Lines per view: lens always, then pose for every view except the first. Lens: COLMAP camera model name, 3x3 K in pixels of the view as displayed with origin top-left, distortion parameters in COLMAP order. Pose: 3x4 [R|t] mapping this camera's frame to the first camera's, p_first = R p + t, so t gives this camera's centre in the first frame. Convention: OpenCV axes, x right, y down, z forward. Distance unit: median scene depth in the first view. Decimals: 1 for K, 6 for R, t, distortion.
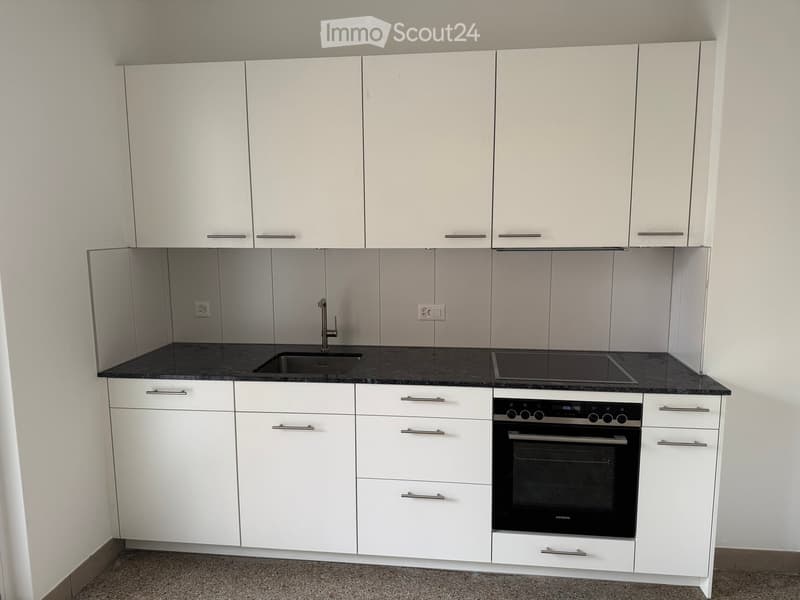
lens RADIAL K [[558.9, 0, 398.9], [0, 558.9, 301.2], [0, 0, 1]] dist [0.032608, -0.029736]
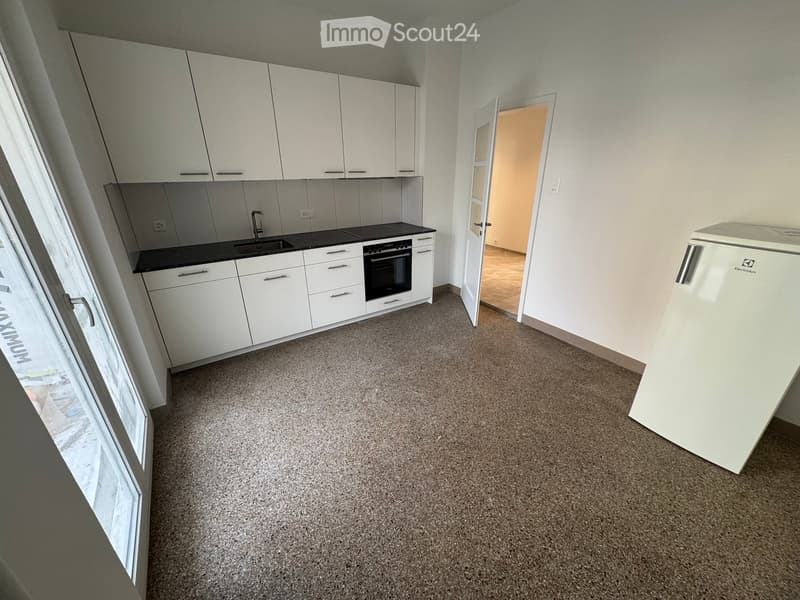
lens RADIAL K [[318.4, 0, 400.9], [0, 318.4, 298.4], [0, 0, 1]] dist [-0.001061, -0.000284]
pose [[0.753889, -0.247374, 0.608653, -0.549964], [0.086304, 0.955668, 0.281514, 0.019890], [-0.651309, -0.159701, 0.741816, -0.117679]]
